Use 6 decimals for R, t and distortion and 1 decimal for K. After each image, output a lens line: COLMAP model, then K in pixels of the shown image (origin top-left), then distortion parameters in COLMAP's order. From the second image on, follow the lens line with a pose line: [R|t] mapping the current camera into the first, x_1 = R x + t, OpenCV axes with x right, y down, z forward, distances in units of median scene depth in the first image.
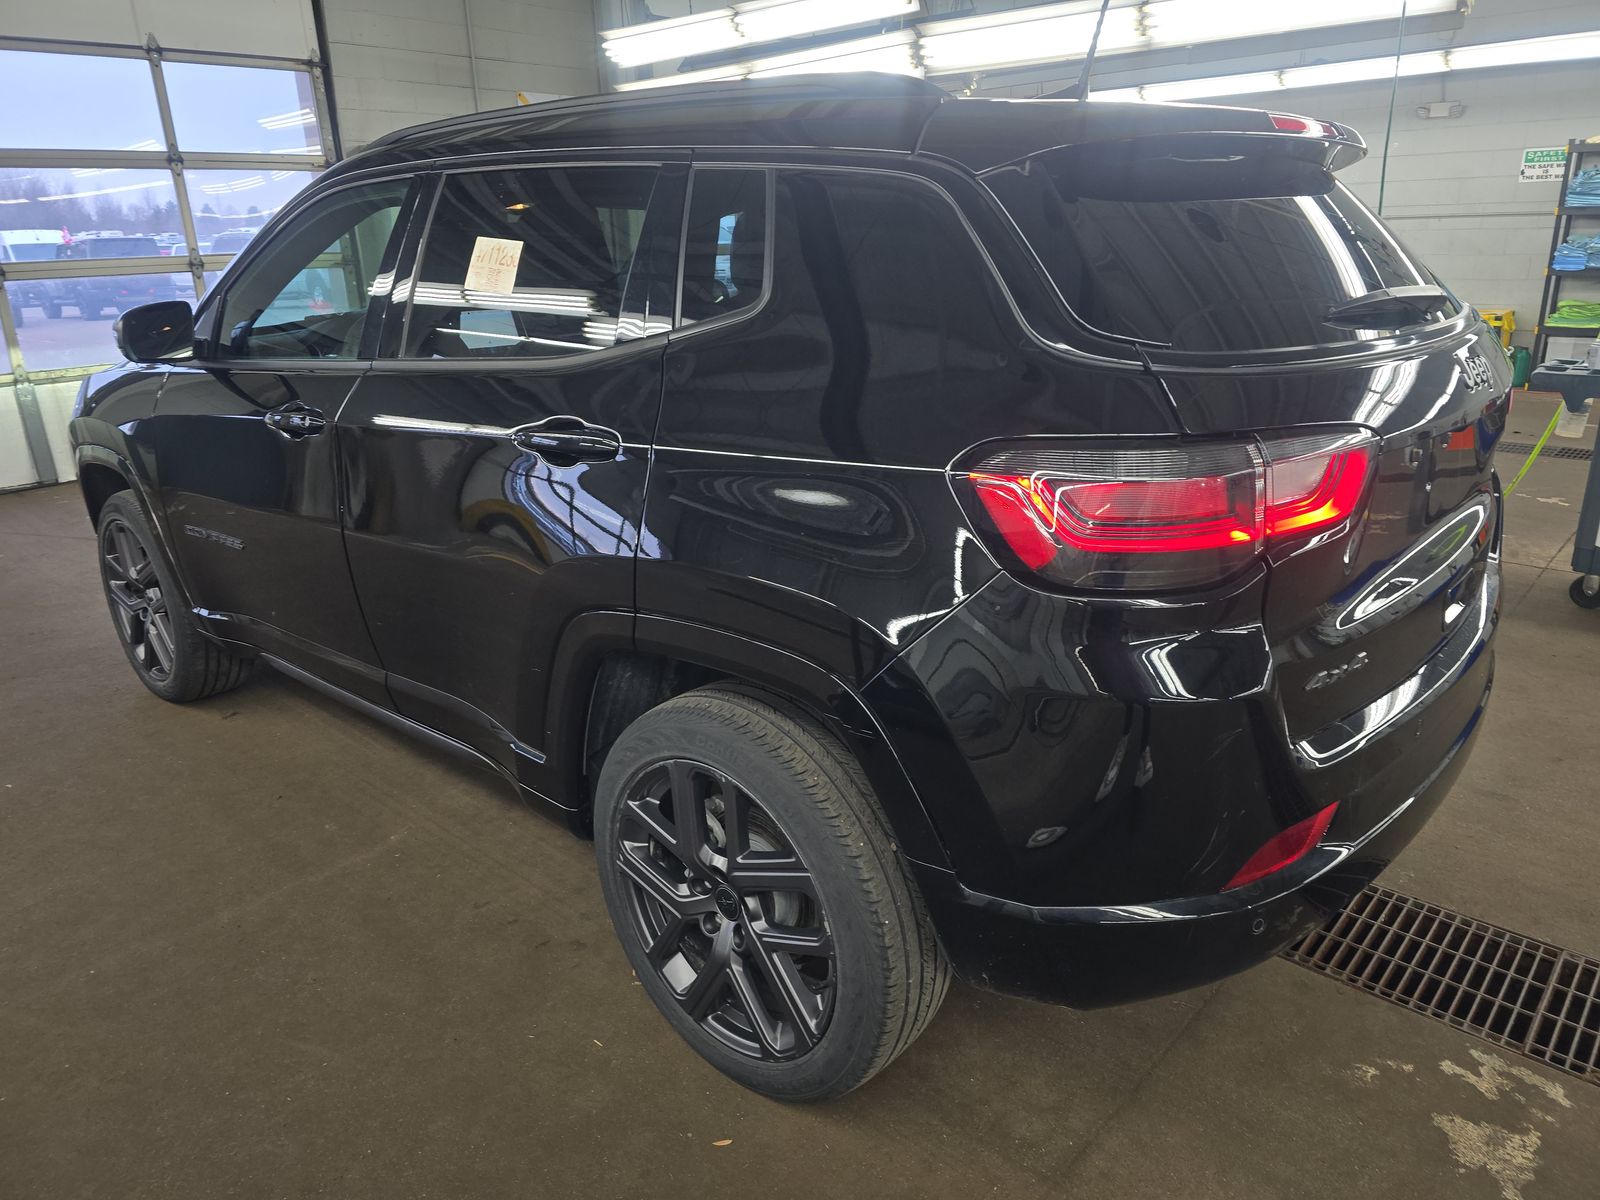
lens RADIAL K [[1067.3, 0, 803.0], [0, 1067.3, 593.2], [0, 0, 1]] dist [0.049210, -0.044168]
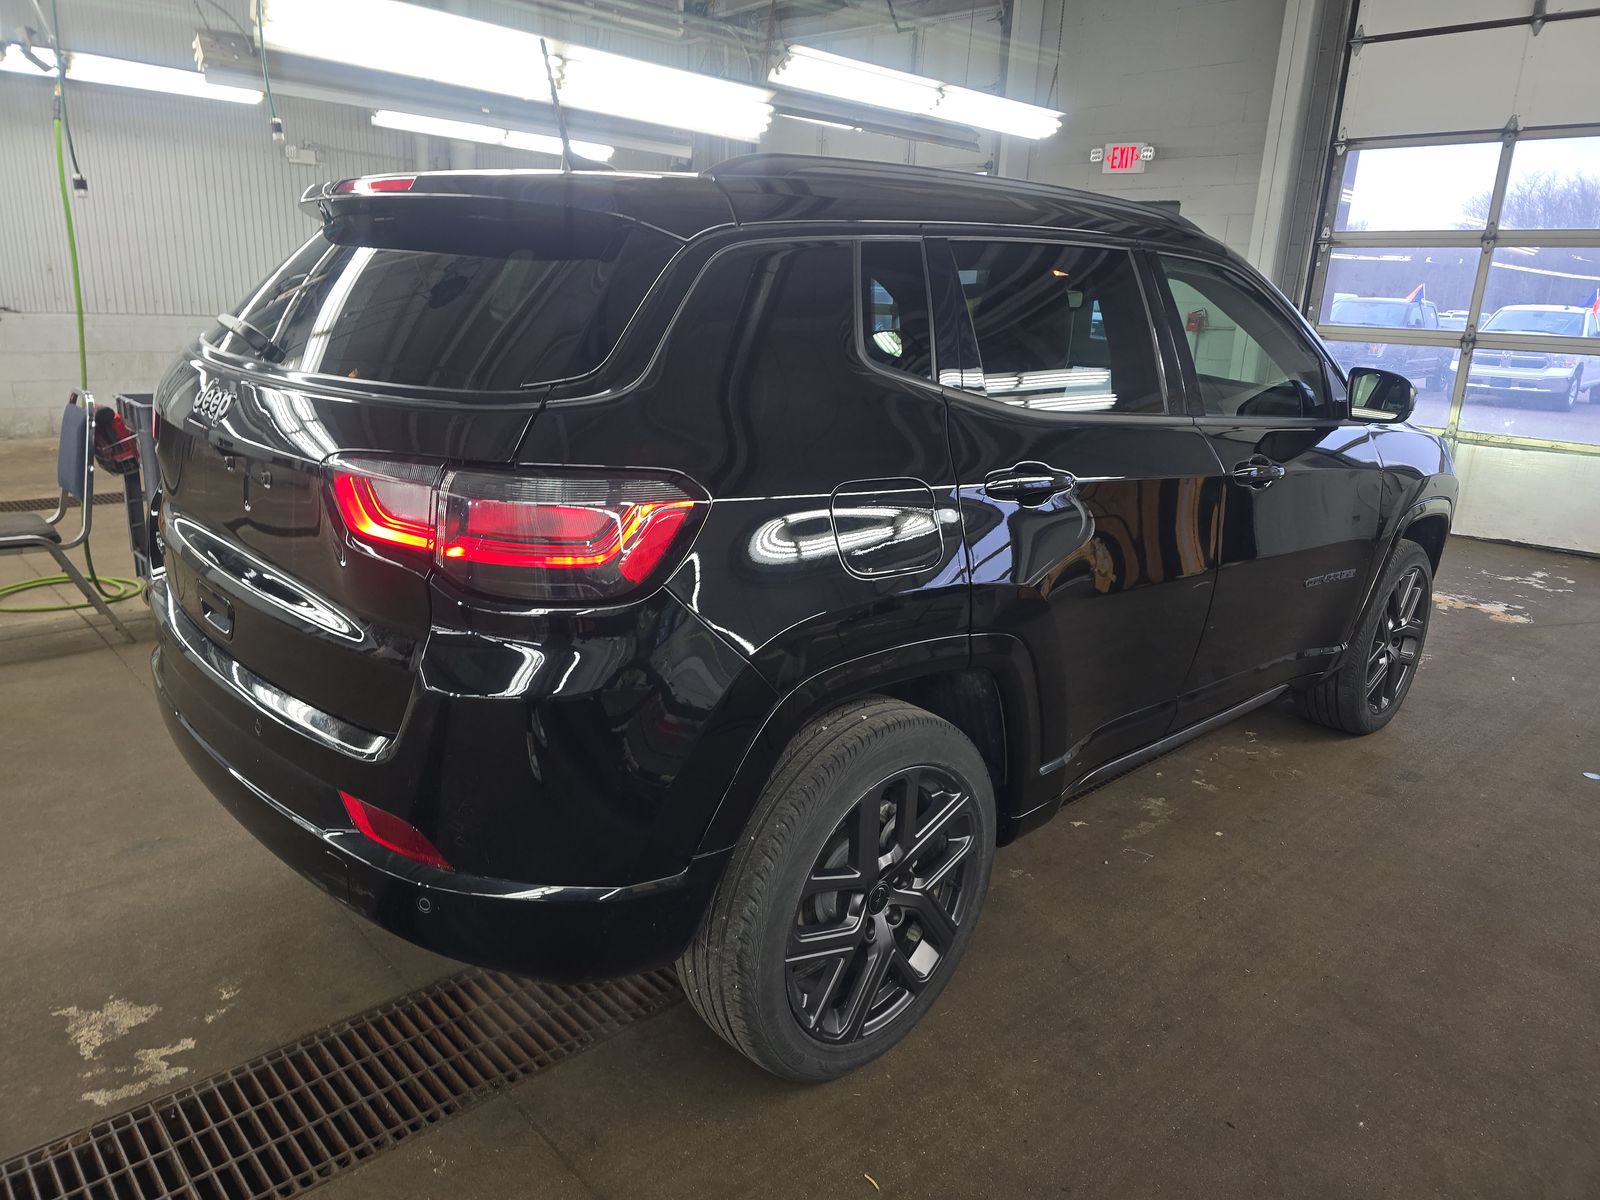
lens RADIAL K [[1067.3, 0, 803.0], [0, 1067.3, 593.2], [0, 0, 1]] dist [0.049210, -0.044168]
pose [[-0.069570, 0.301021, -0.951076, 1.443089], [-0.370874, 0.877246, 0.304782, -0.506041], [0.926074, 0.373933, 0.050610, 1.348932]]
